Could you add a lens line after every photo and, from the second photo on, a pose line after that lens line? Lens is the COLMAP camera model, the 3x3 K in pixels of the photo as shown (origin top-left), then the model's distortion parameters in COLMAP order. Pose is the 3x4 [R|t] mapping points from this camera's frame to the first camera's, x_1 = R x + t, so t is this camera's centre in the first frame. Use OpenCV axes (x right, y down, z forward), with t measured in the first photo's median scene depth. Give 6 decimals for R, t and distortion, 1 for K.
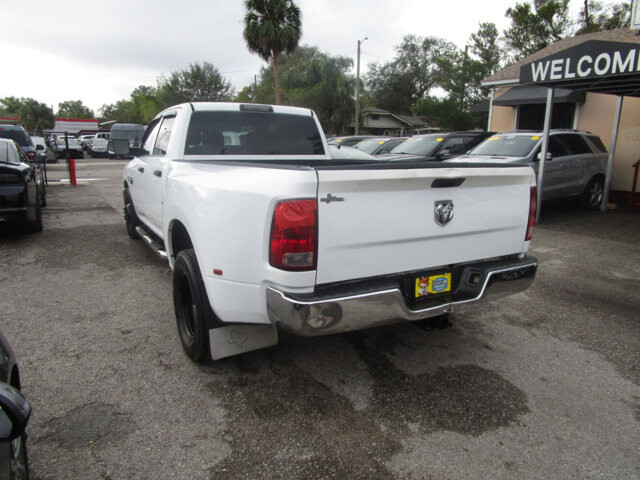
lens RADIAL K [[457.6, 0, 325.0], [0, 457.6, 238.8], [0, 0, 1]] dist [-0.023307, 0.018888]
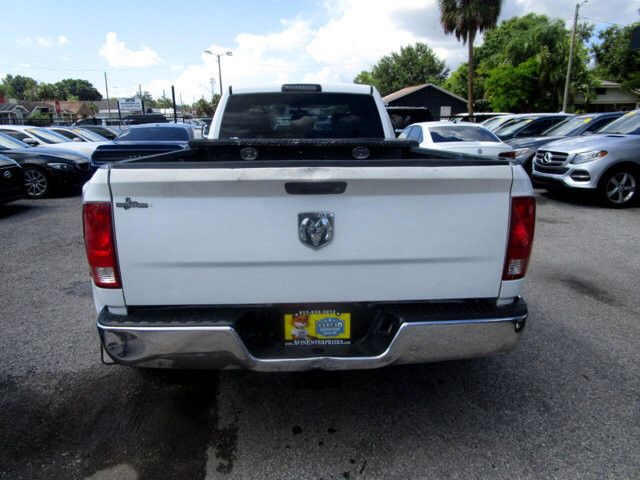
lens RADIAL K [[457.6, 0, 314.6], [0, 457.6, 237.0], [0, 0, 1]] dist [-0.023307, 0.018888]
pose [[0.884348, 0.086720, -0.458702, 0.557447], [-0.069594, 0.996105, 0.054145, -0.079416], [0.461611, -0.015960, 0.886939, 0.362712]]
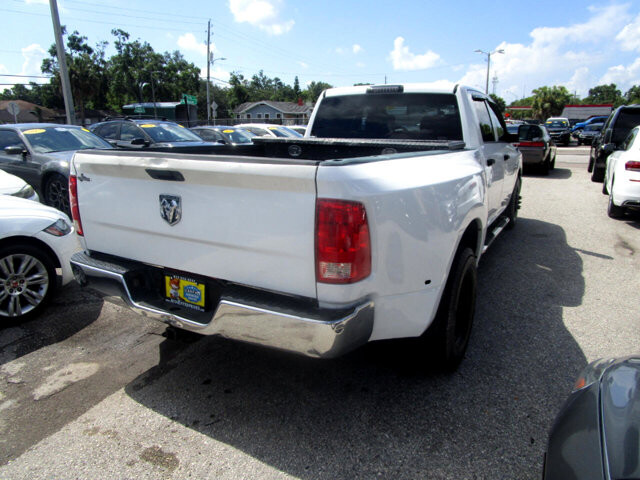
lens RADIAL K [[457.6, 0, 318.5], [0, 457.6, 237.8], [0, 0, 1]] dist [-0.023307, 0.018888]
pose [[0.496252, 0.189263, -0.847298, 1.093203], [-0.166344, 0.978595, 0.121165, -0.147780], [0.852094, 0.080814, 0.517112, 0.766249]]
